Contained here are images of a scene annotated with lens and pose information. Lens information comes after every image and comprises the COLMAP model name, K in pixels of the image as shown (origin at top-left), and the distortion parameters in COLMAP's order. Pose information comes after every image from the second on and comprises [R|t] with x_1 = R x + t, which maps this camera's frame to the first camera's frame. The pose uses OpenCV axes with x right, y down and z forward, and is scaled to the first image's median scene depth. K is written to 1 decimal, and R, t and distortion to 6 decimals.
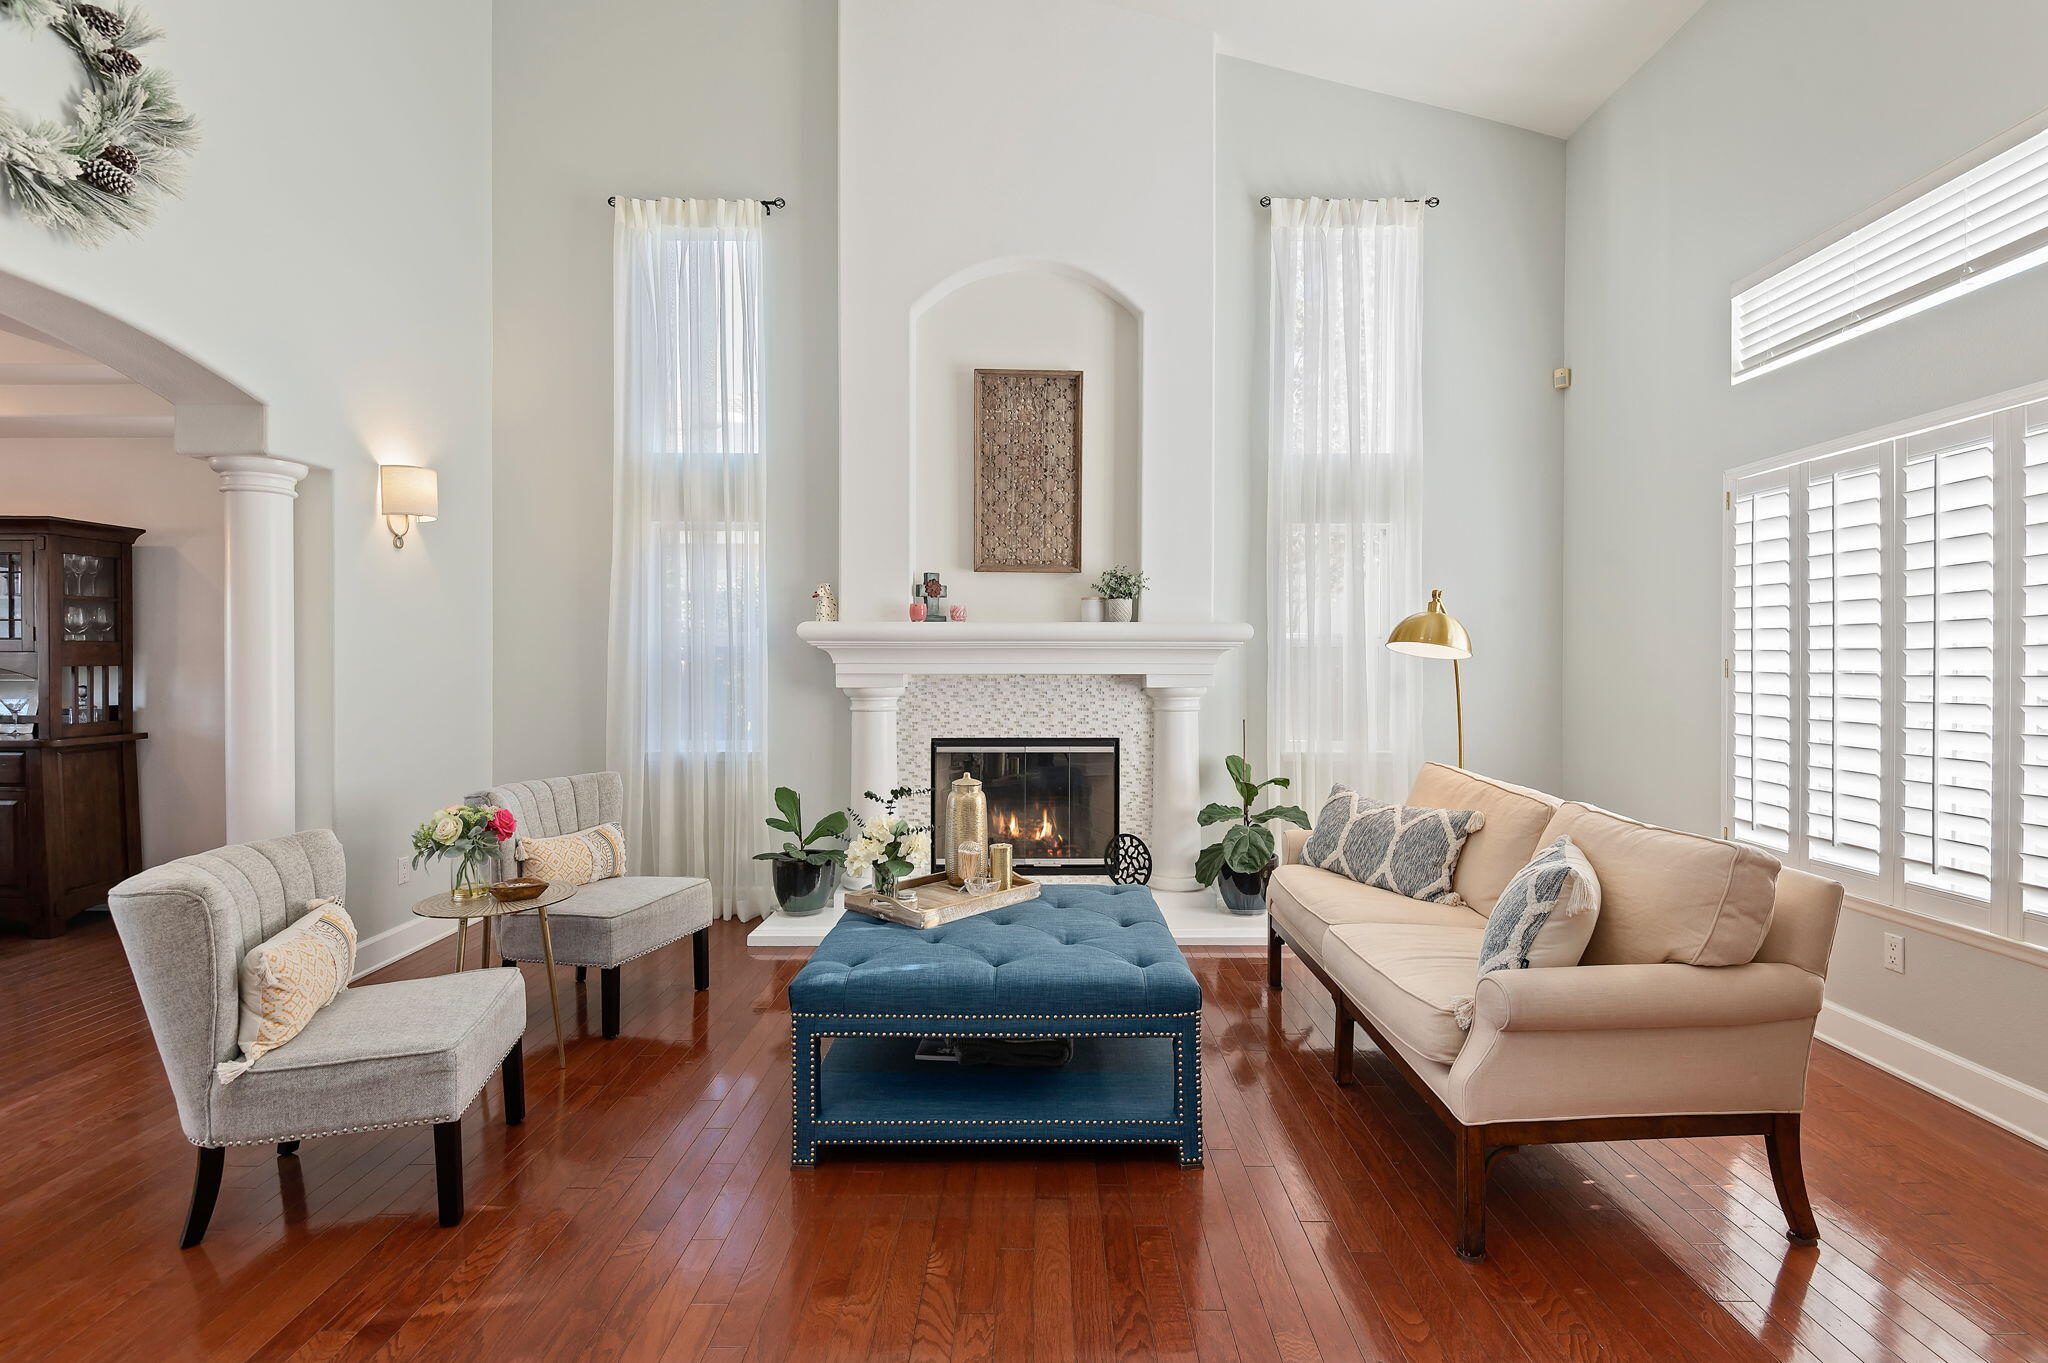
lens RADIAL K [[950.6, 0, 1054.3], [0, 950.6, 667.1], [0, 0, 1]] dist [0.032739, -0.021479]
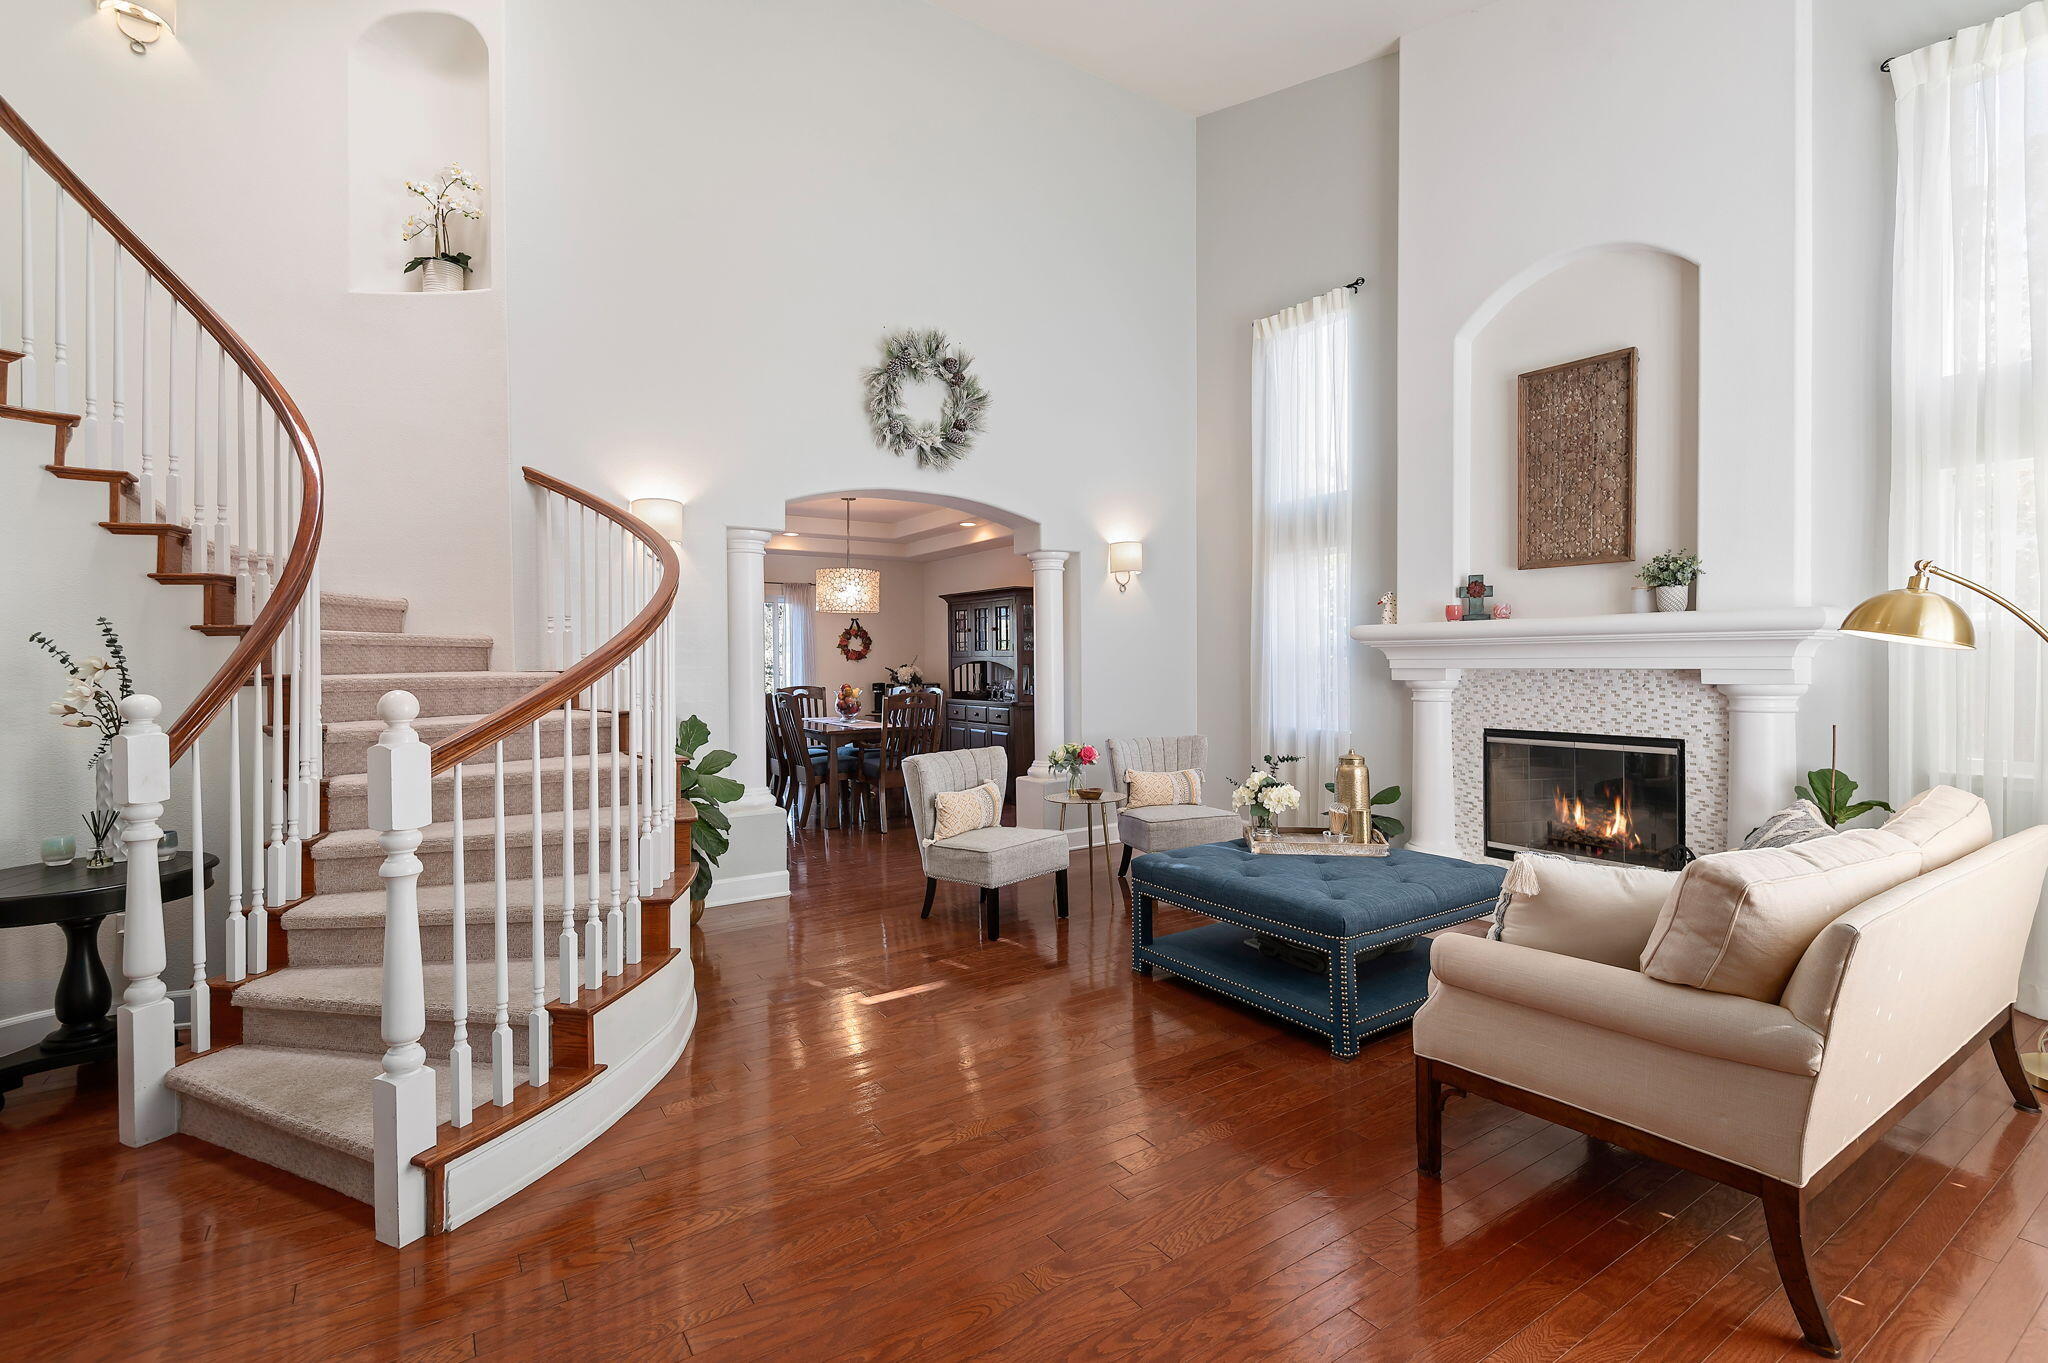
lens RADIAL K [[950.6, 0, 1054.3], [0, 950.6, 667.1], [0, 0, 1]] dist [0.032739, -0.021479]
pose [[0.561784, -0.001357, -0.827283, 0.495141], [0.006688, 0.999973, 0.002902, -0.000877], [0.827257, -0.007163, 0.561778, -0.007878]]
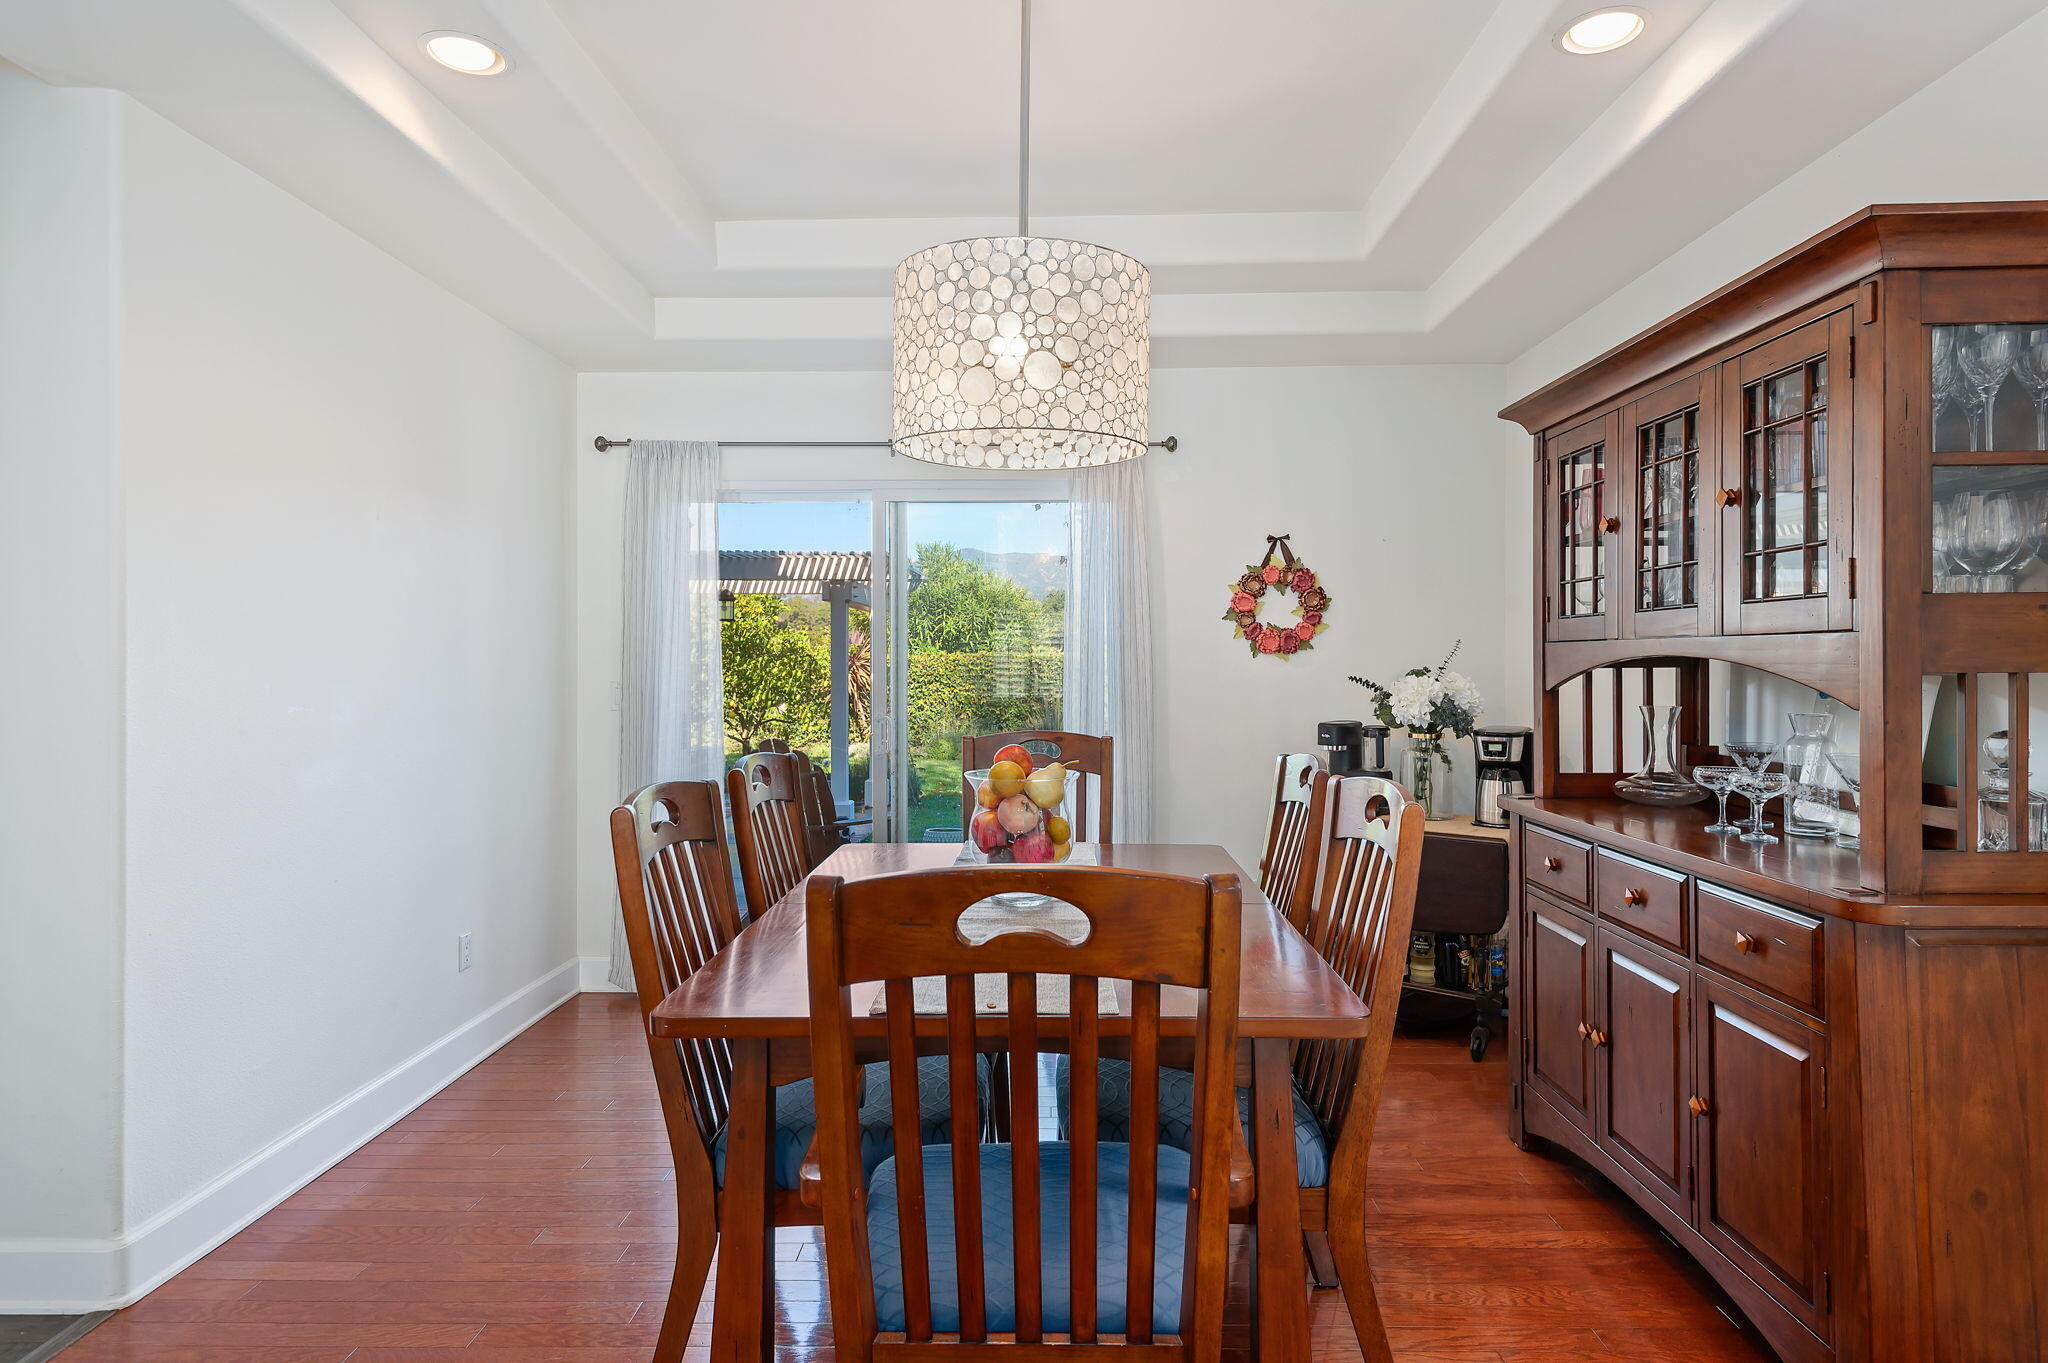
lens RADIAL K [[1172.1, 0, 1017.1], [0, 1172.1, 670.3], [0, 0, 1]] dist [-0.000264, -0.000929]
pose [[-0.044155, -0.001097, -0.999024, -0.549910], [-0.005235, 0.999986, -0.000867, 0.000269], [0.999011, 0.005192, -0.044160, 0.626399]]
